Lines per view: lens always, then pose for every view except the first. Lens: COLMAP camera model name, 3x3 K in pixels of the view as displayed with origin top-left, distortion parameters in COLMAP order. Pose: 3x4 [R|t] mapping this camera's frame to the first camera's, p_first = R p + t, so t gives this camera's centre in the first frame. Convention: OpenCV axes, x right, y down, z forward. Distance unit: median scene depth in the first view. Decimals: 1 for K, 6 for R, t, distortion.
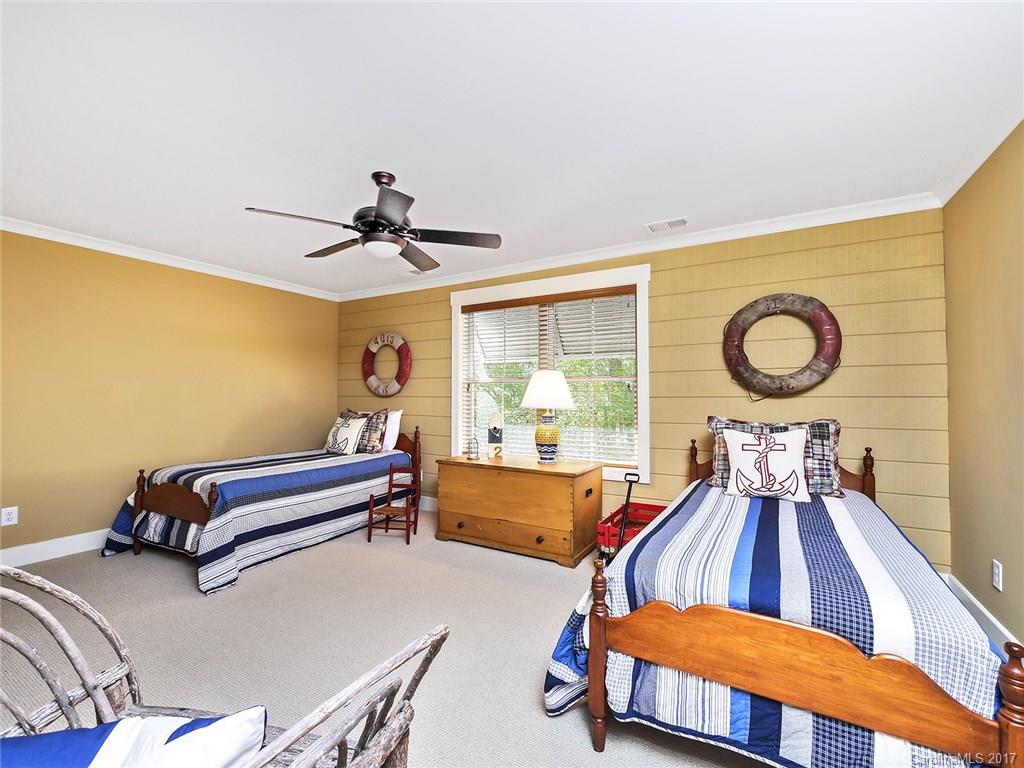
lens RADIAL K [[439.5, 0, 518.7], [0, 439.5, 384.6], [0, 0, 1]] dist [-0.002309, 0.000069]
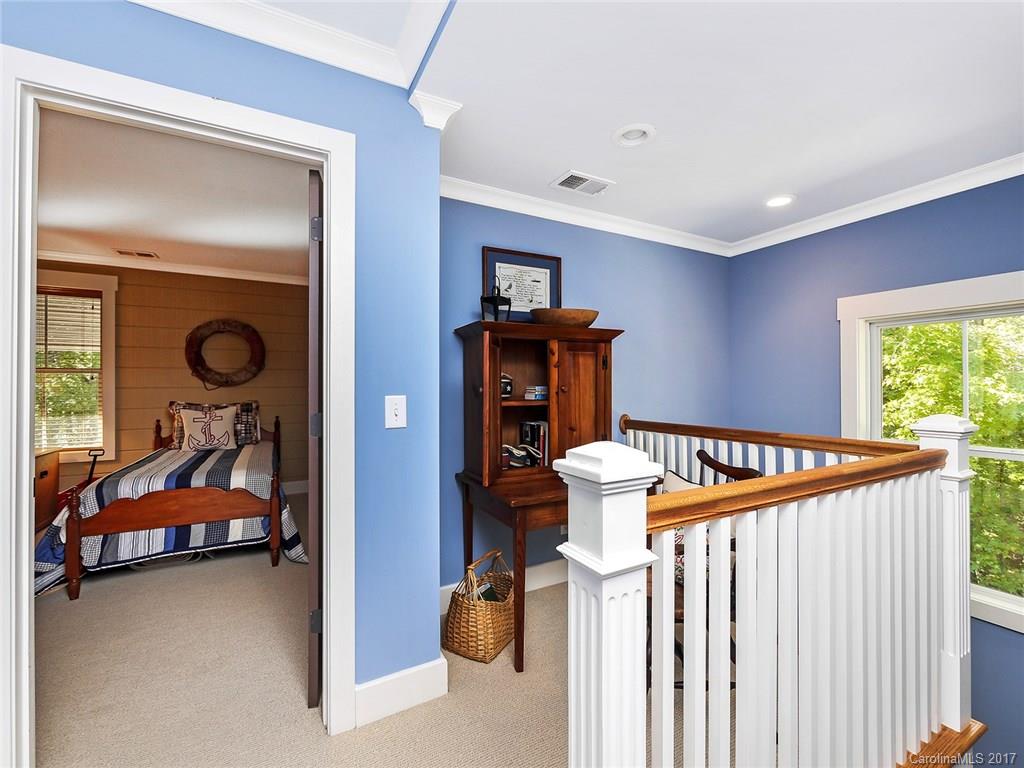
lens RADIAL K [[439.5, 0, 518.7], [0, 439.5, 384.6], [0, 0, 1]] dist [-0.002309, 0.000069]
pose [[0.512954, 0.001670, 0.858415, -0.223577], [-0.021415, 0.999712, 0.010852, -0.022648], [-0.858149, -0.023950, 0.512842, -0.753905]]
